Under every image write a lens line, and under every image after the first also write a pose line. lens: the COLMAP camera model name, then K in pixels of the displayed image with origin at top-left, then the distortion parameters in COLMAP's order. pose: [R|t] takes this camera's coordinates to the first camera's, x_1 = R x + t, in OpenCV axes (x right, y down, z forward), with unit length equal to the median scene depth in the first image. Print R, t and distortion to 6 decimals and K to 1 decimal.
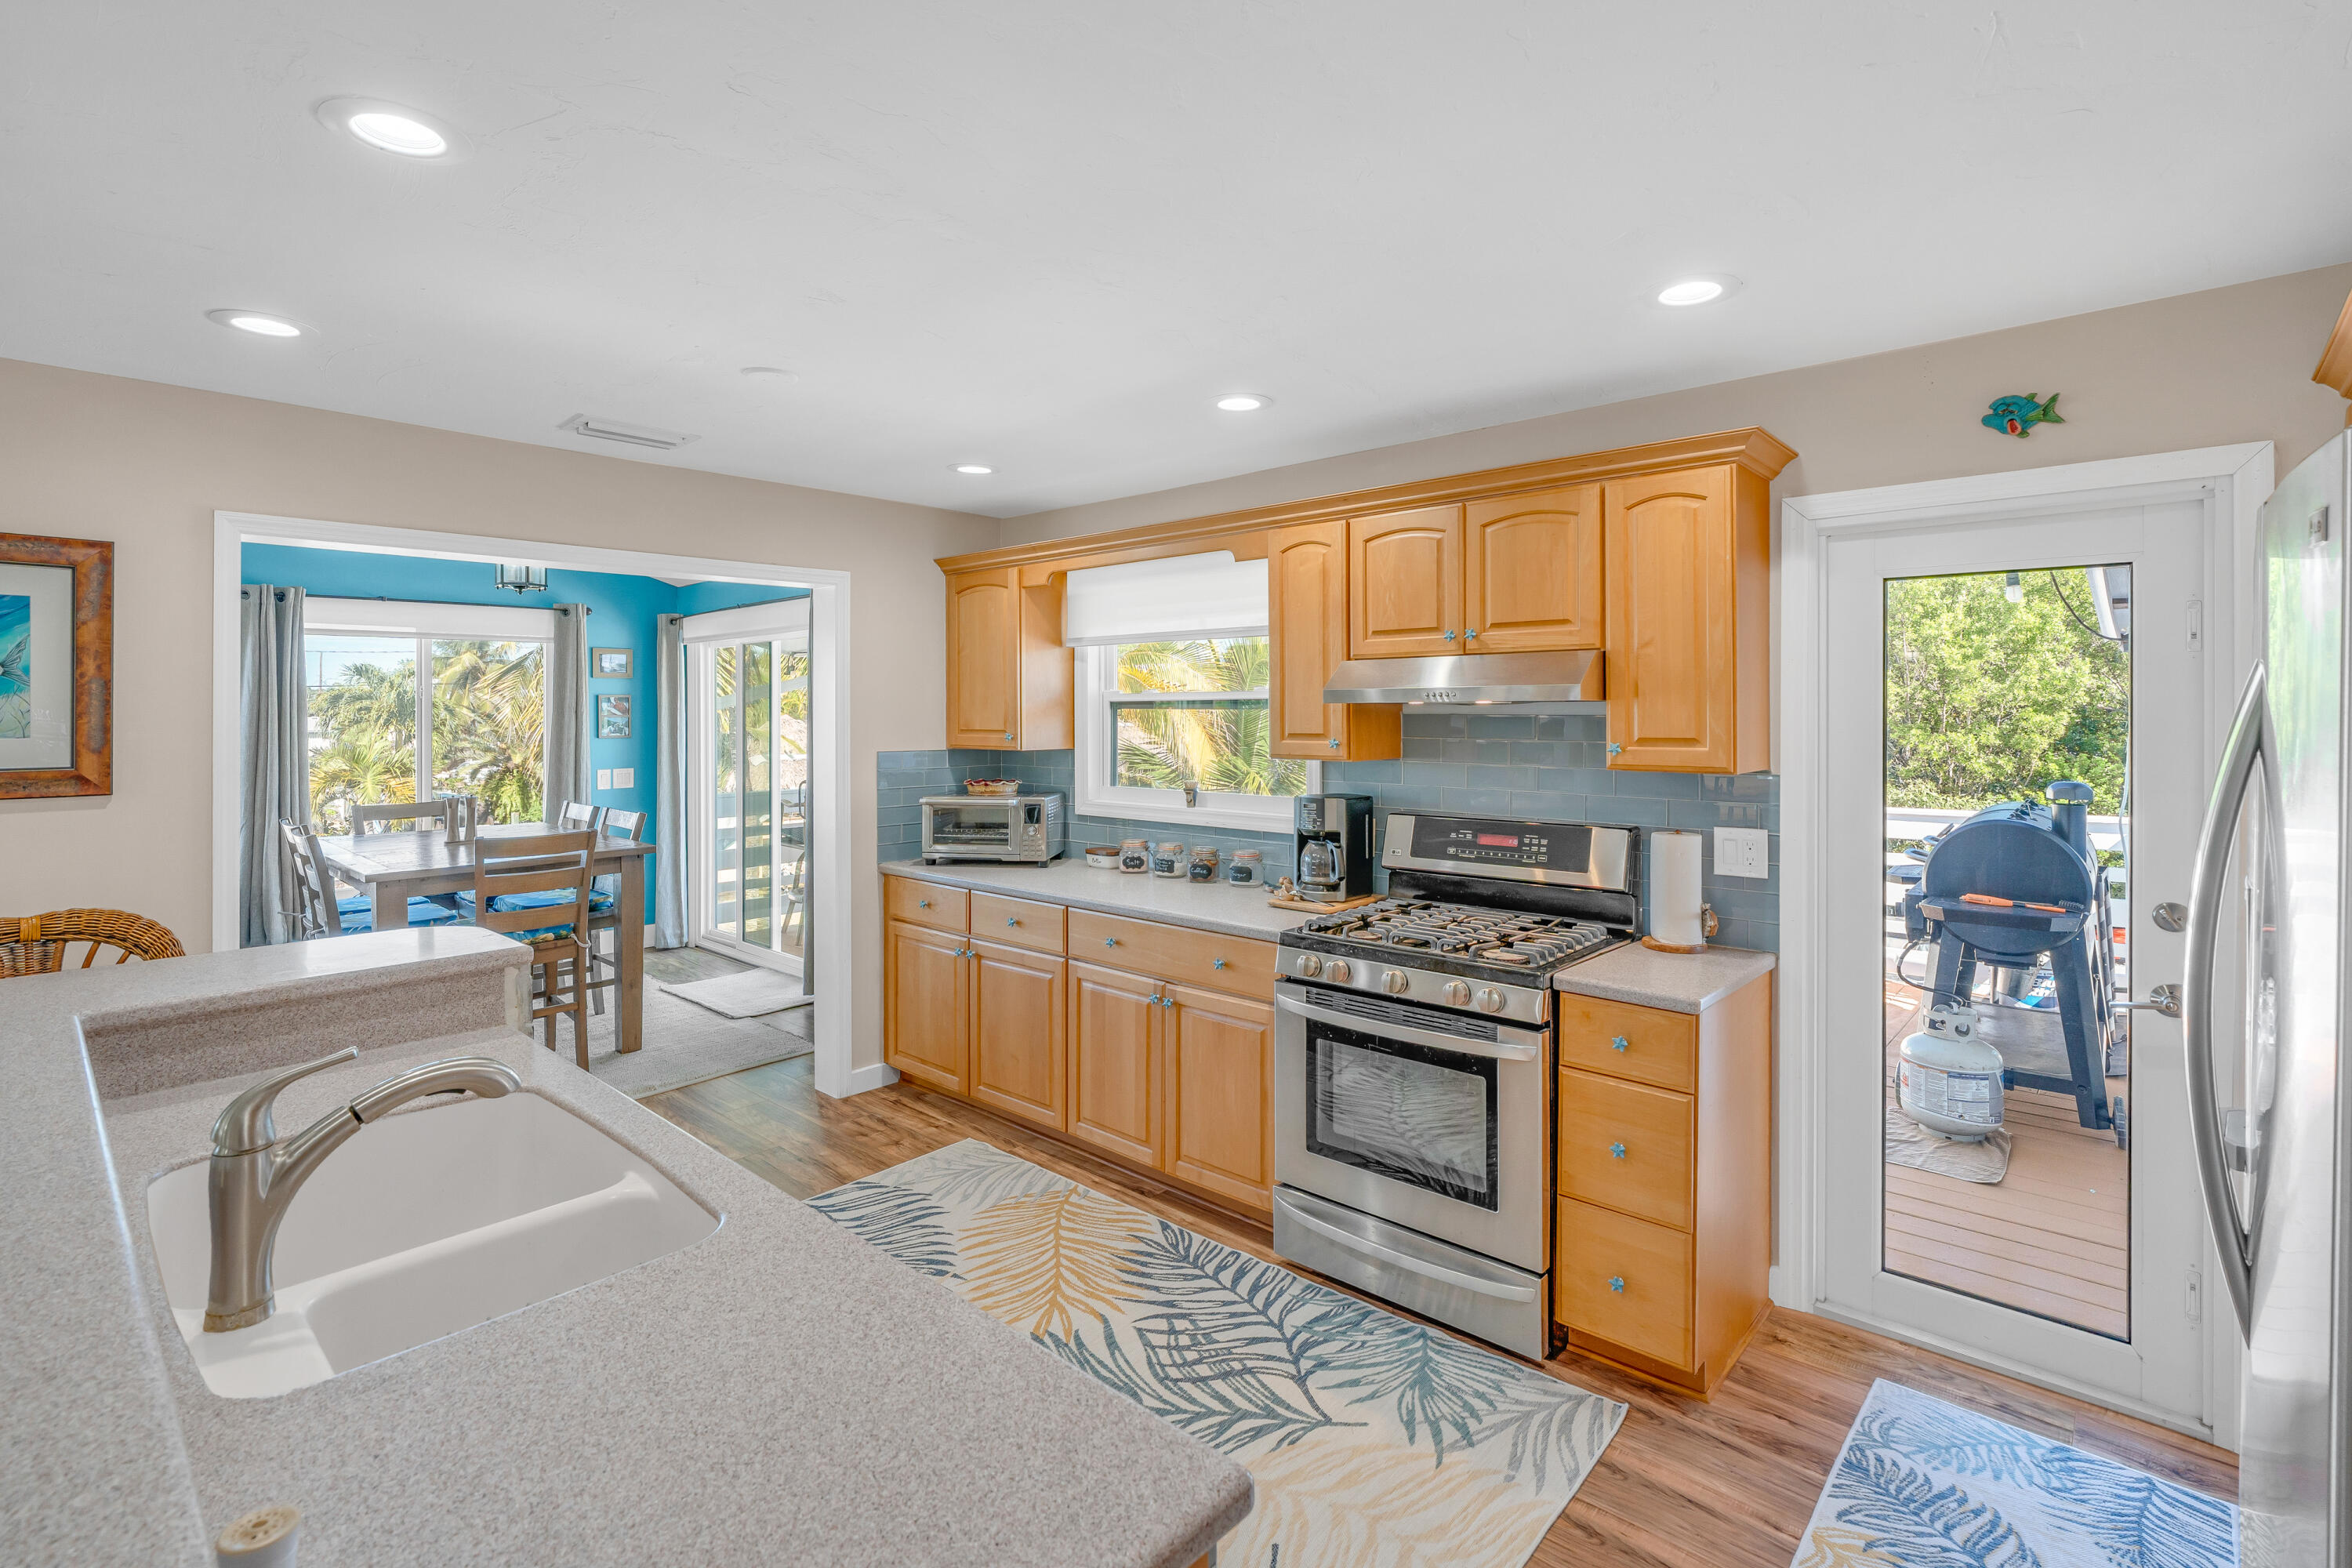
lens RADIAL K [[1084.2, 0, 1098.8], [0, 1084.2, 713.3], [0, 0, 1]] dist [-0.001771, 0.000284]
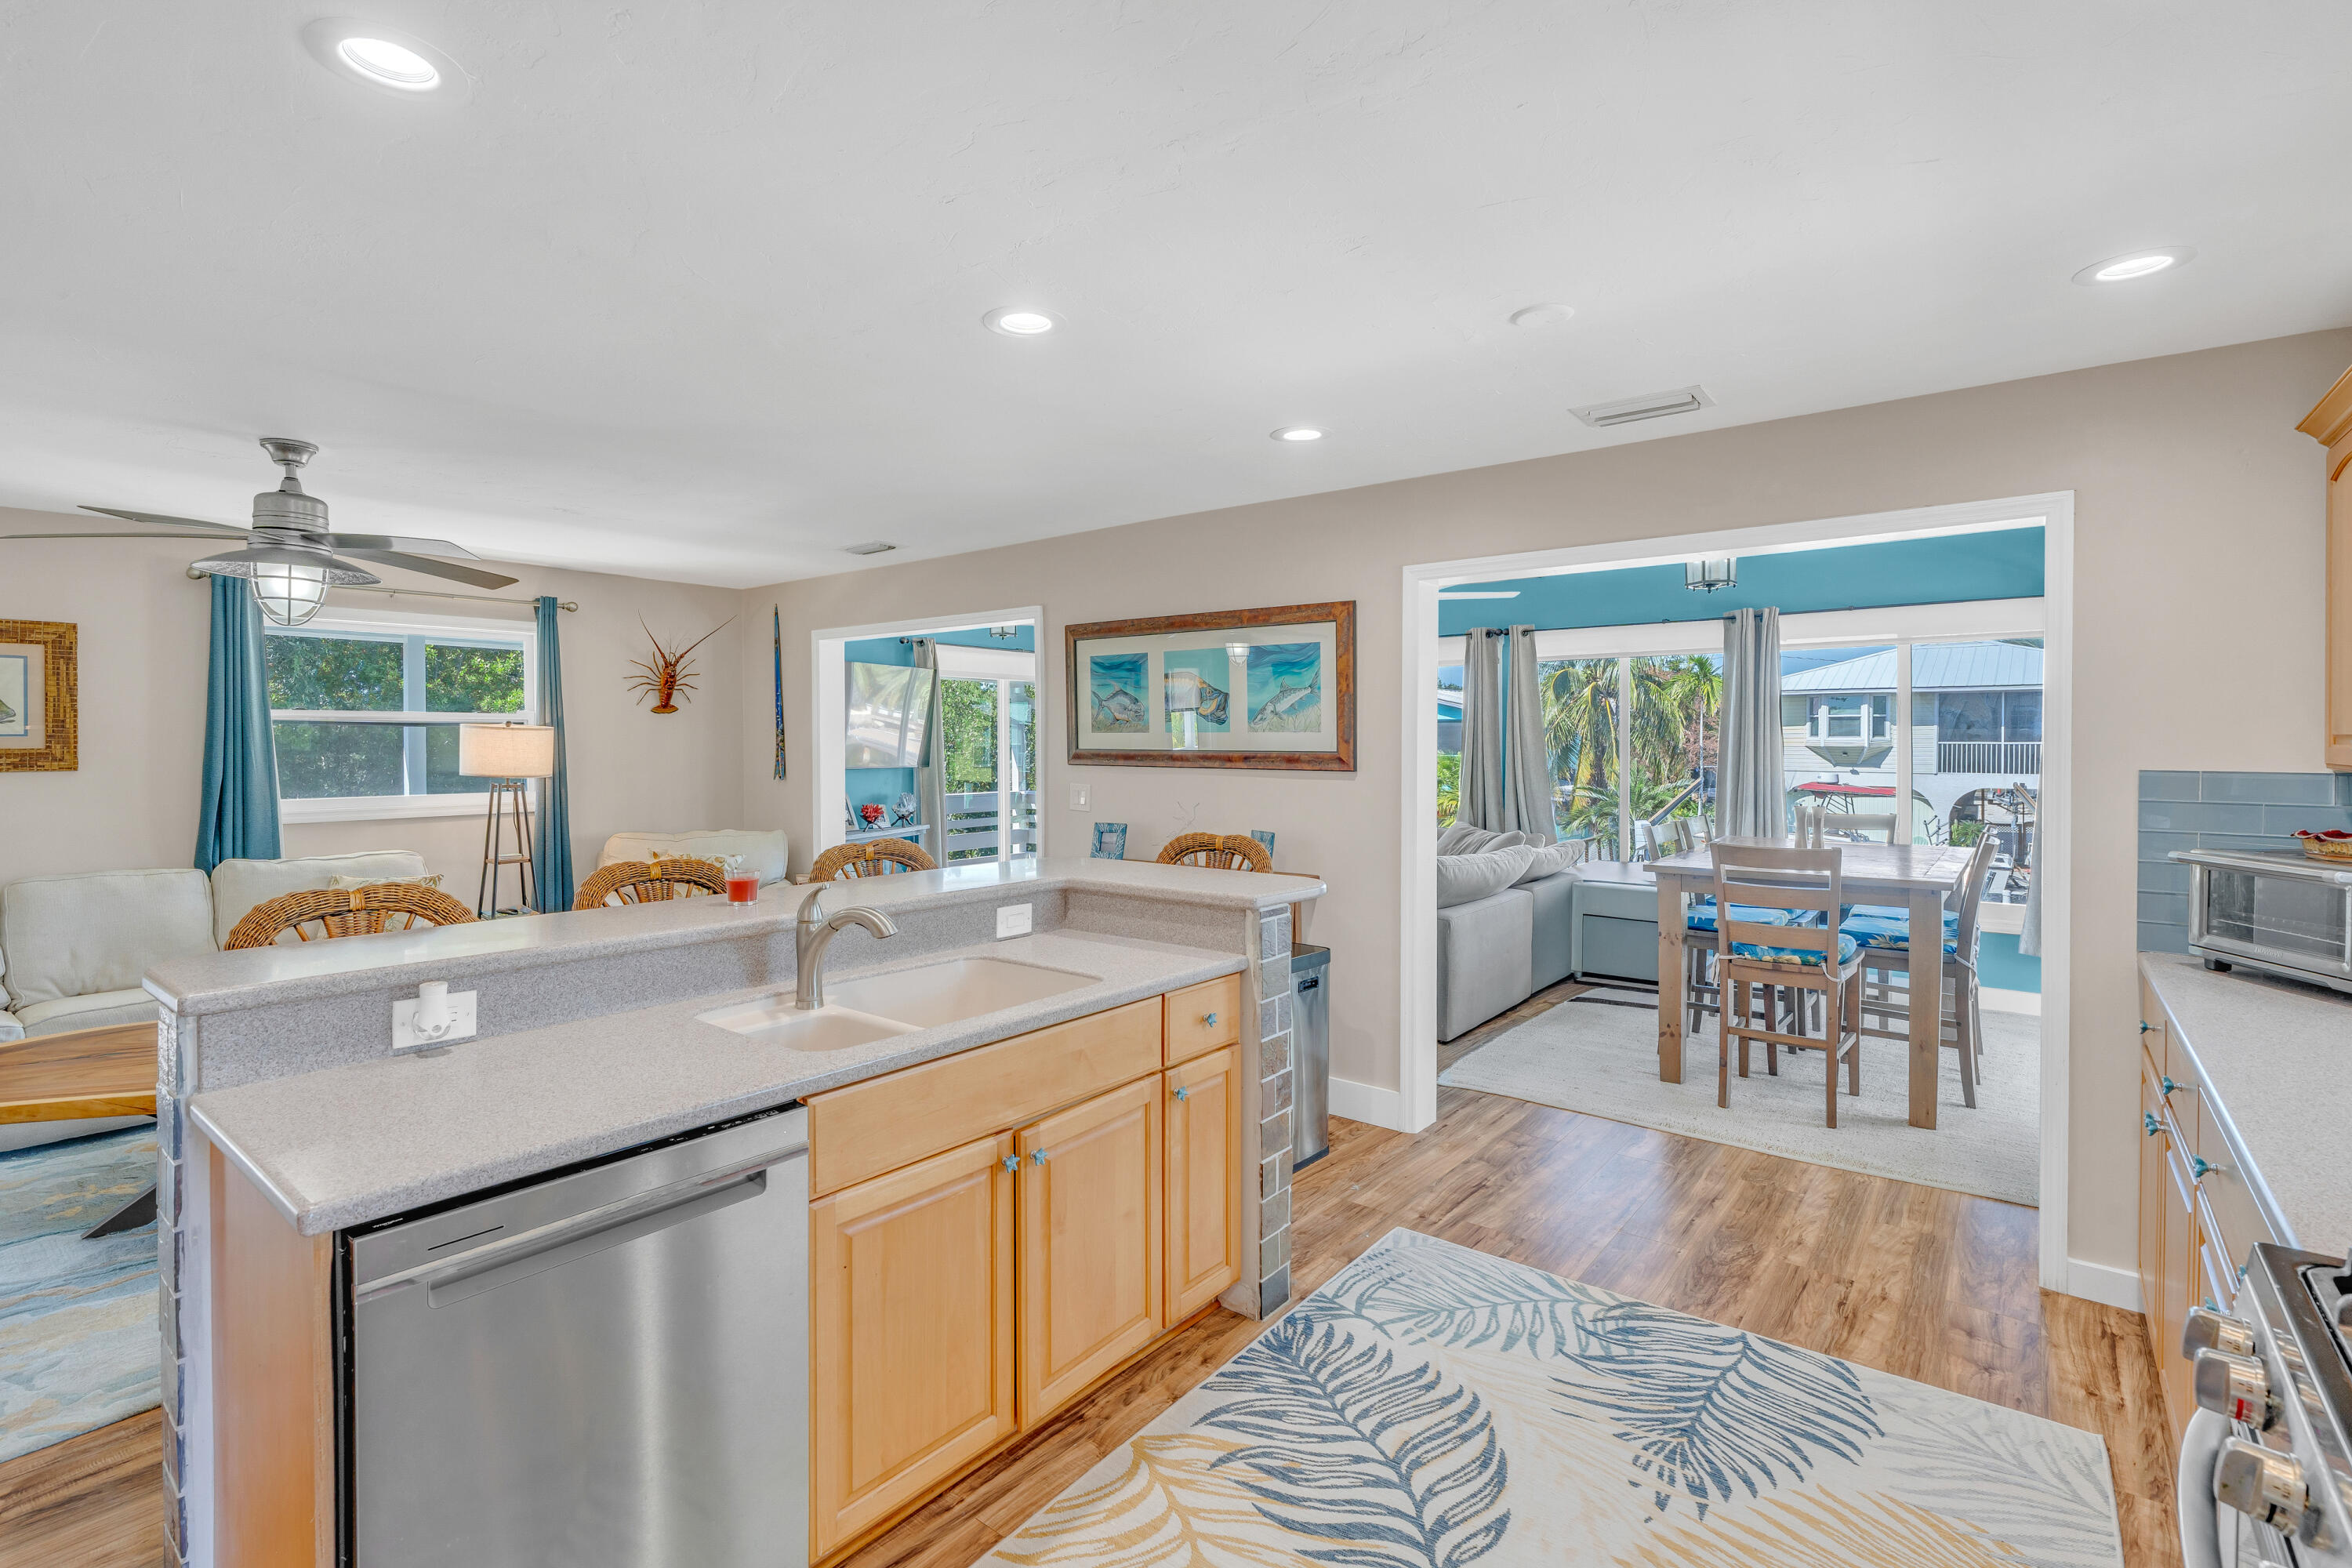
lens RADIAL K [[1064.8, 0, 1213.5], [0, 1064.8, 769.7], [0, 0, 1]] dist [-0.001151, -0.000253]
pose [[0.125588, 0.031597, -0.991579, 0.440742], [0.000097, 0.999492, 0.031862, 0.021944], [0.992082, -0.004097, 0.125522, 0.543853]]
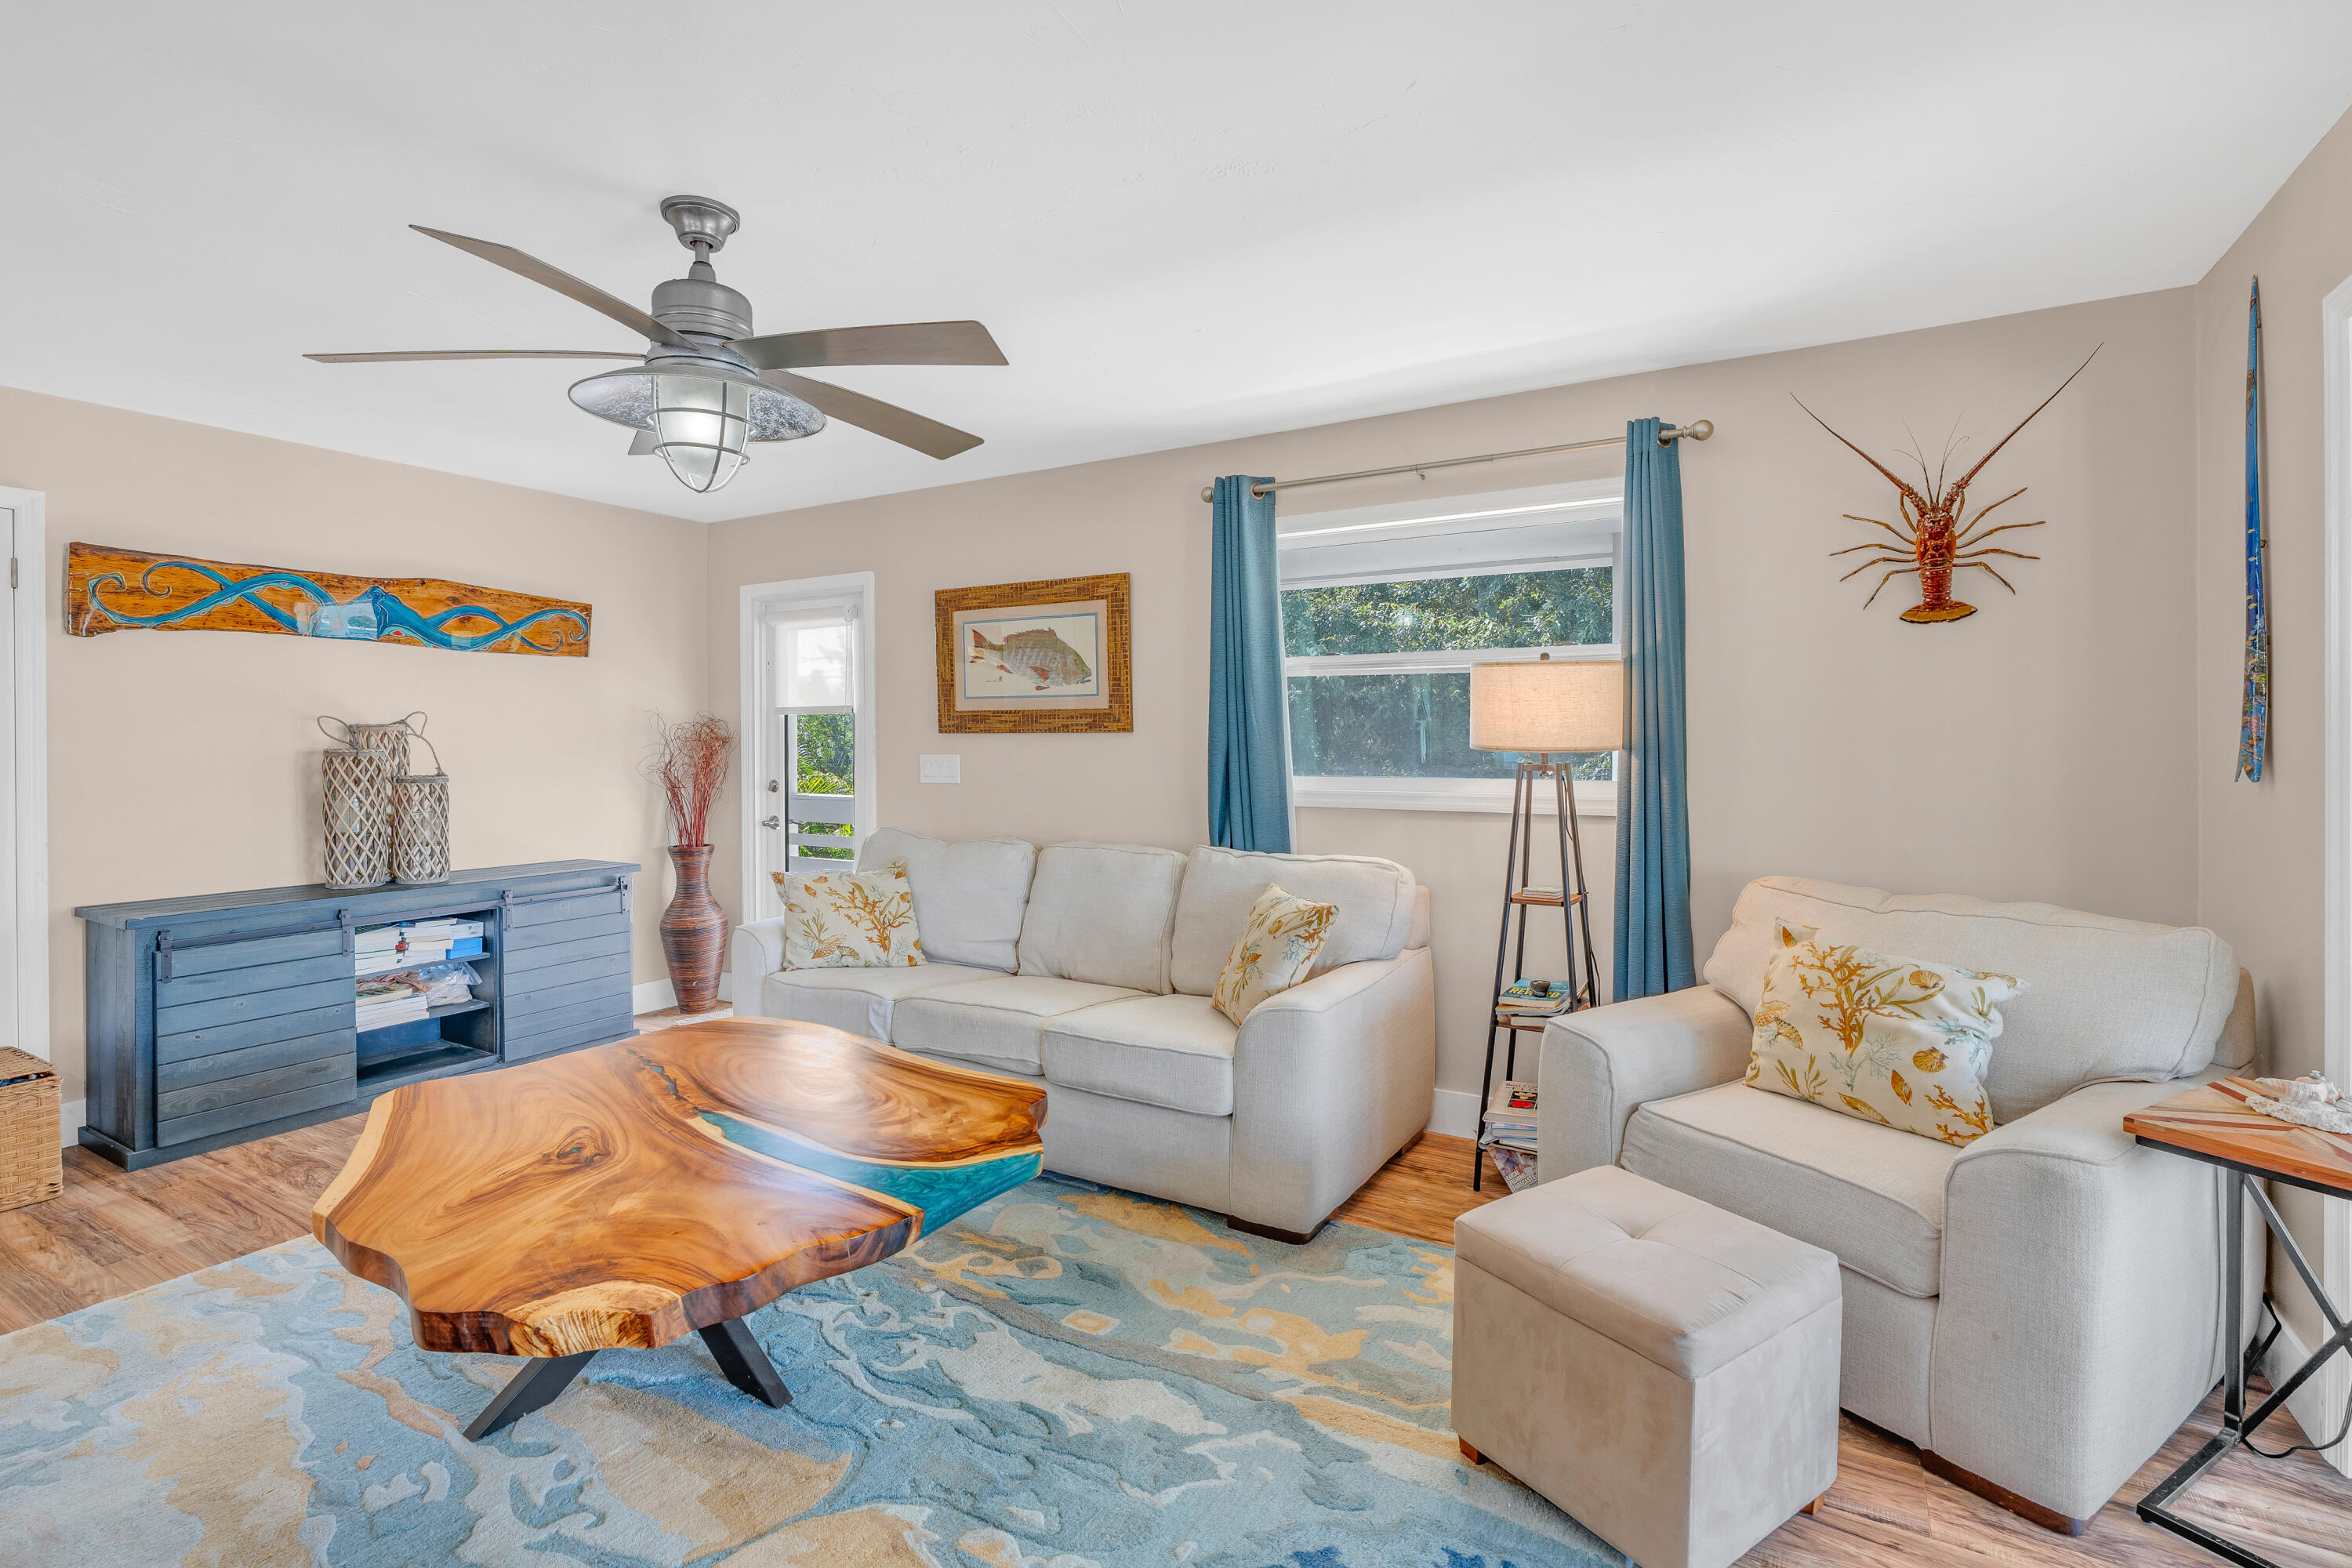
lens RADIAL K [[1082.8, 0, 1164.5], [0, 1082.8, 729.9], [0, 0, 1]] dist [-0.000450, 0.000062]
pose [[-0.972184, 0.008860, -0.234049, -0.822170], [0.010635, 0.999923, -0.006323, 0.071153], [0.233976, -0.008636, -0.972204, 0.514795]]
